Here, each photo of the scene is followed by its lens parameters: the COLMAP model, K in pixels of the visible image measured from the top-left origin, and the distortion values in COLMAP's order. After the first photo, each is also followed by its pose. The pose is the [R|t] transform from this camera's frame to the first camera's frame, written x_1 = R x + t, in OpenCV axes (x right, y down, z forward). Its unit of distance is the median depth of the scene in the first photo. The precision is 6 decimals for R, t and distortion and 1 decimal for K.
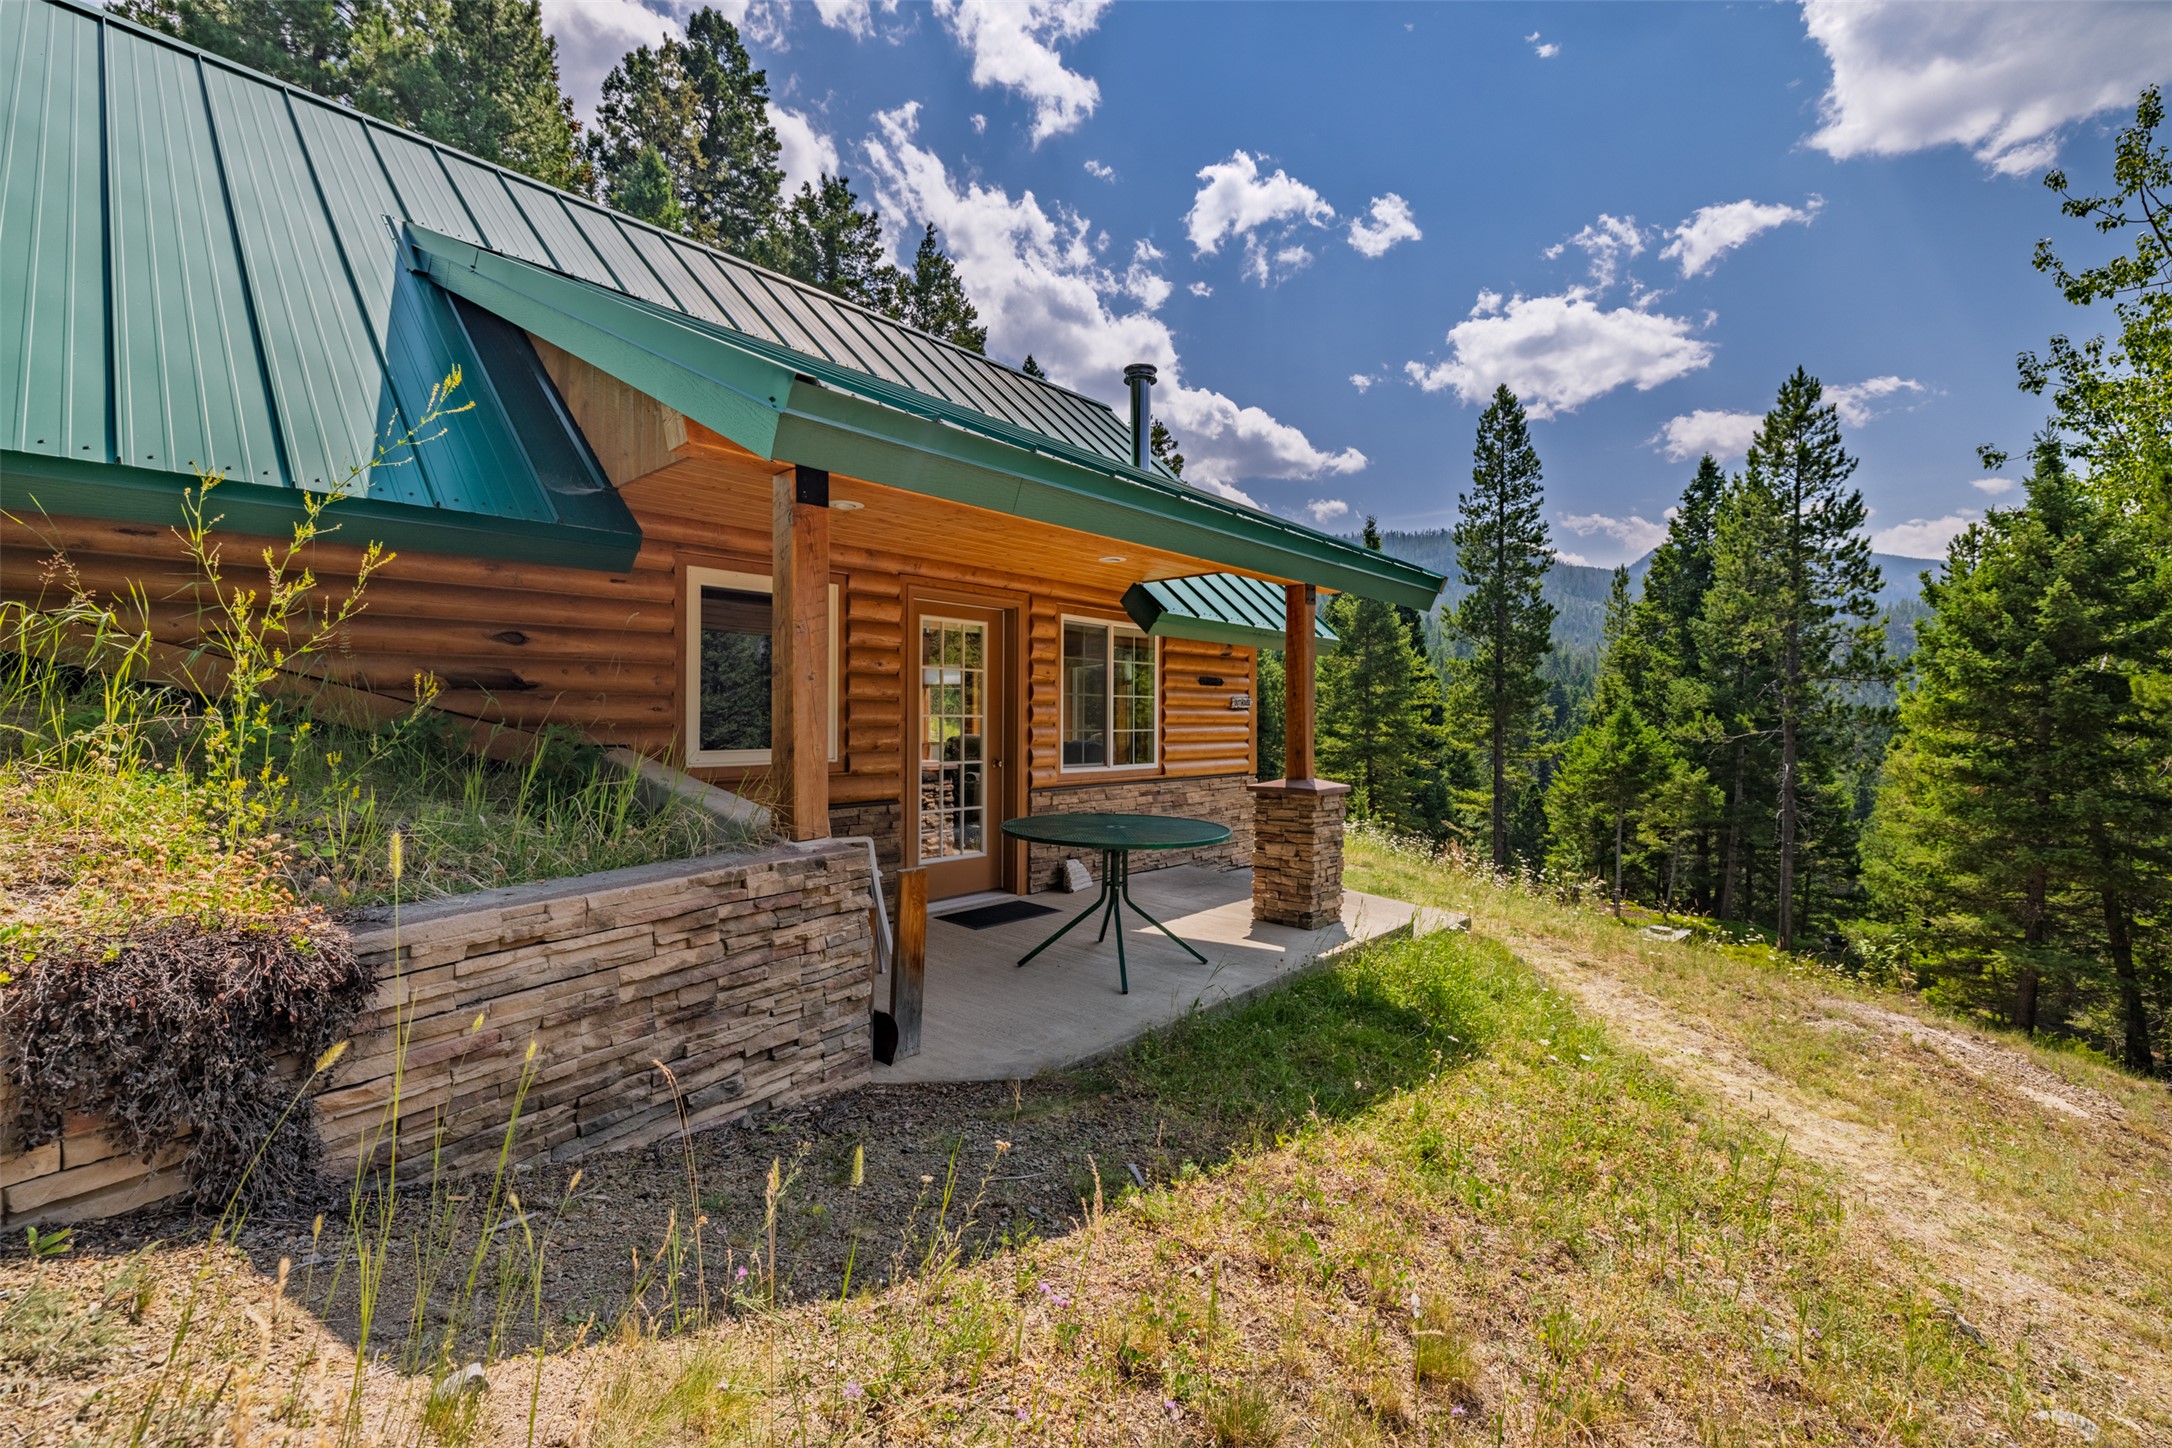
lens RADIAL K [[916.1, 0, 1093.8], [0, 916.1, 710.3], [0, 0, 1]] dist [0.001735, -0.001259]
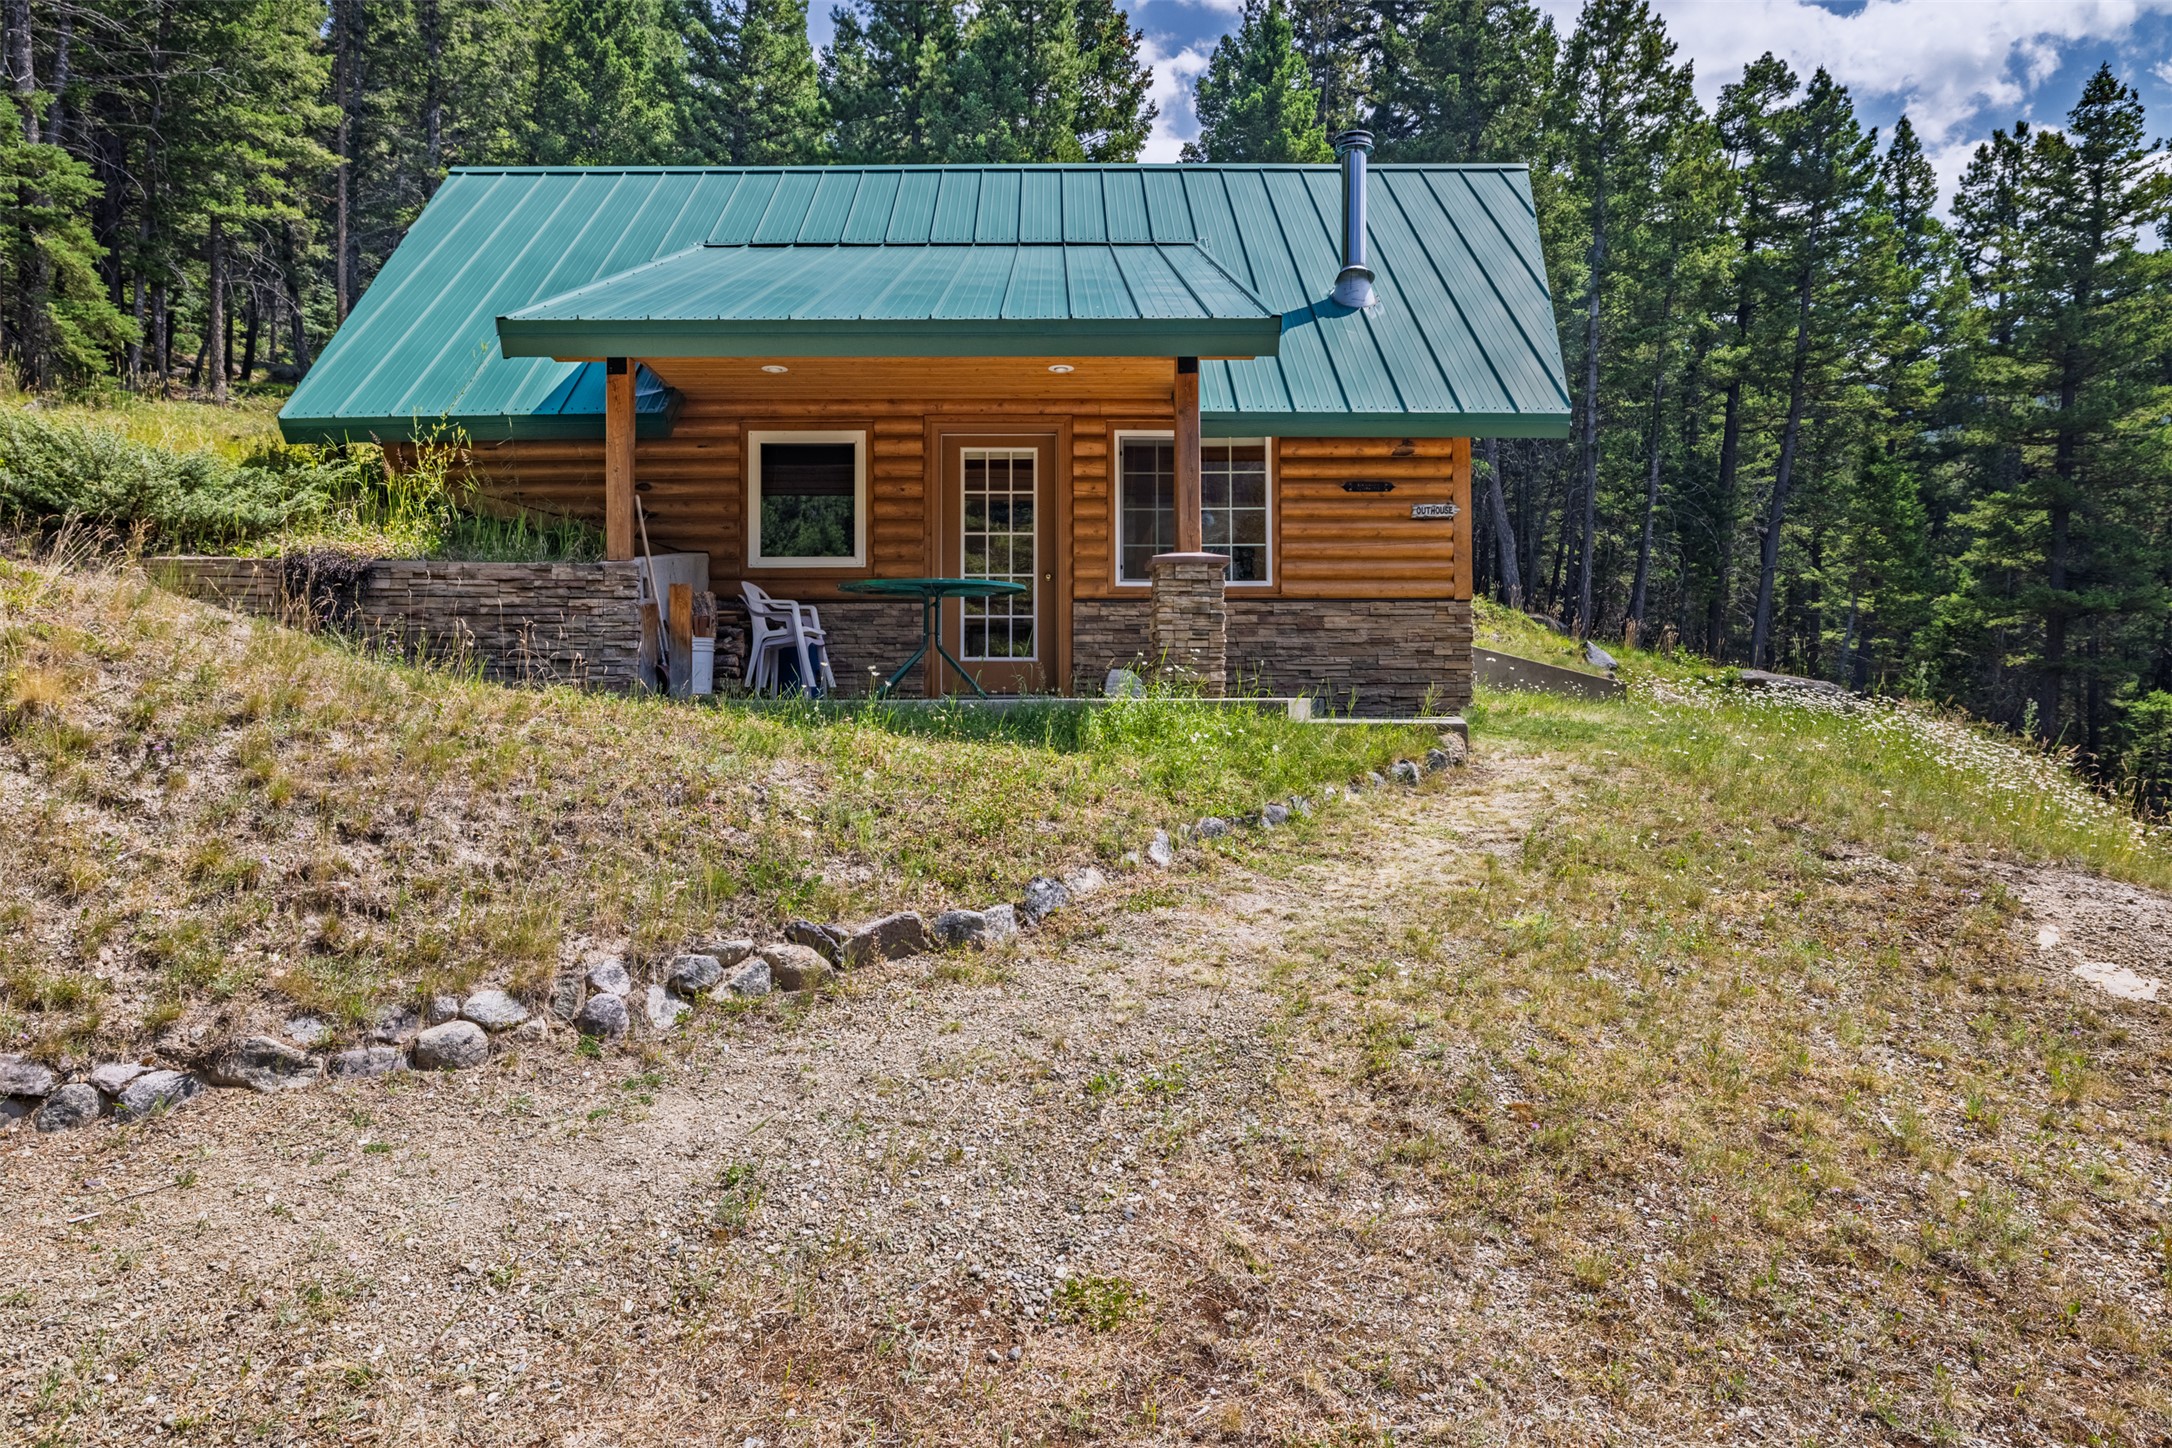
lens RADIAL K [[1330.4, 0, 1076.5], [0, 1330.4, 705.2], [0, 0, 1]] dist [-0.008880, 0.002926]
pose [[0.665890, -0.013383, -0.745930, 1.101511], [0.011433, 0.999905, -0.007734, 0.225389], [0.745962, -0.003378, 0.665980, -0.027279]]
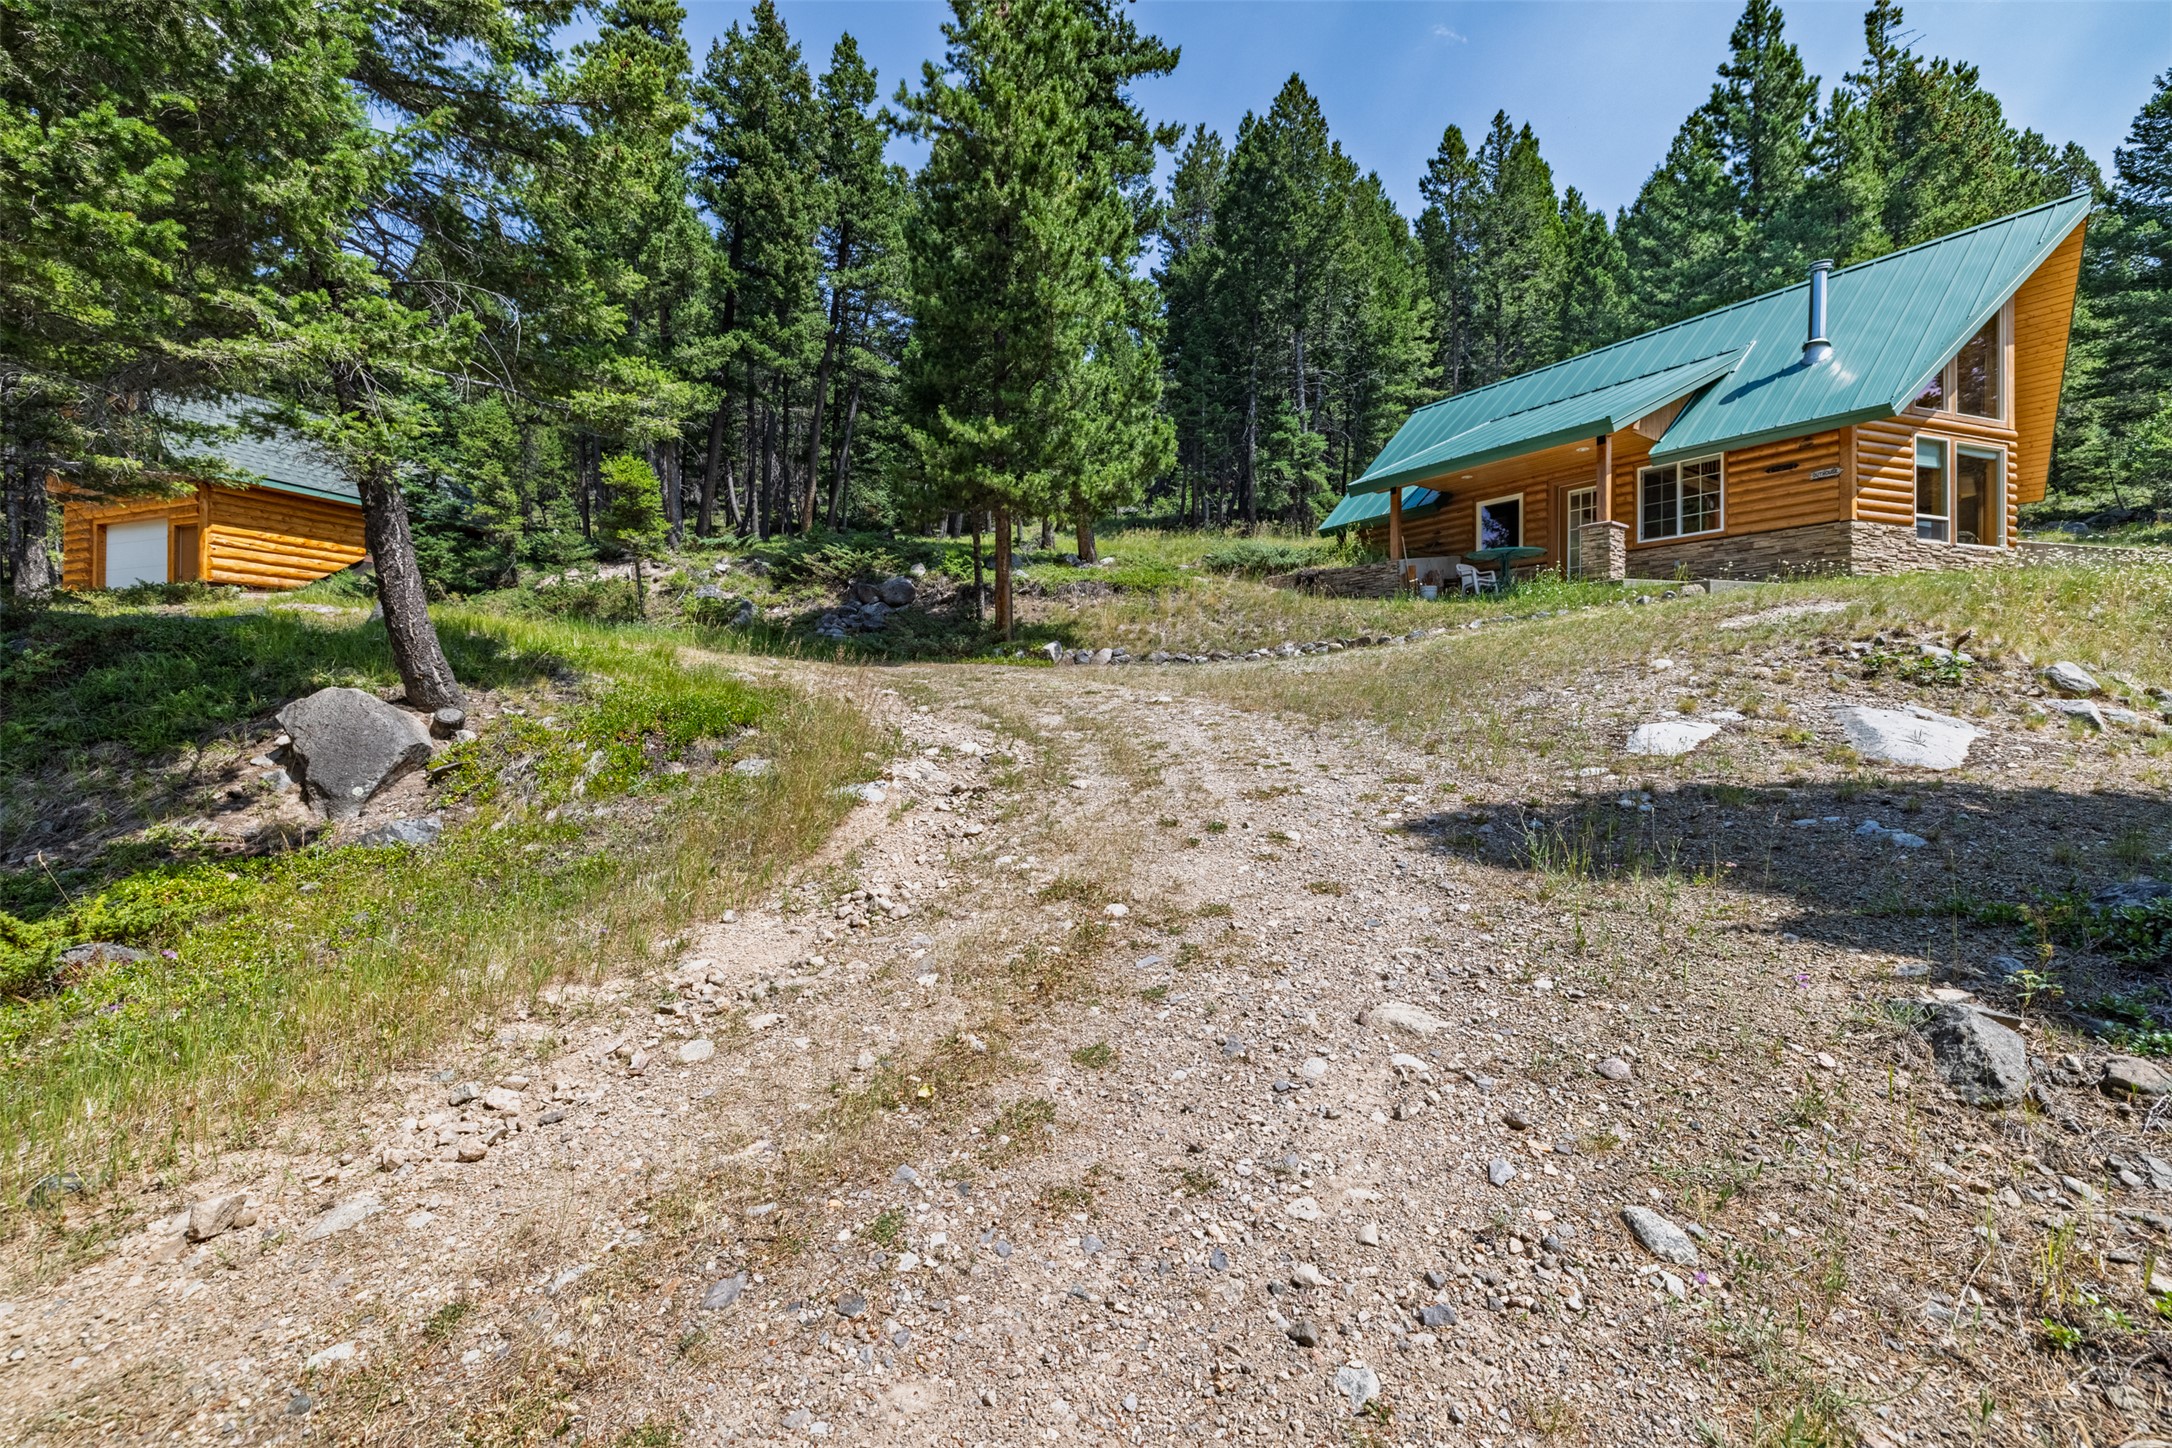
lens RADIAL K [[916.1, 0, 1083.4], [0, 916.1, 717.0], [0, 0, 1]] dist [0.001735, -0.001259]
pose [[-0.258156, -0.011506, -0.966035, 2.480853], [-0.001771, 0.999933, -0.011437, 0.527351], [0.966102, -0.001242, -0.258159, 0.320891]]
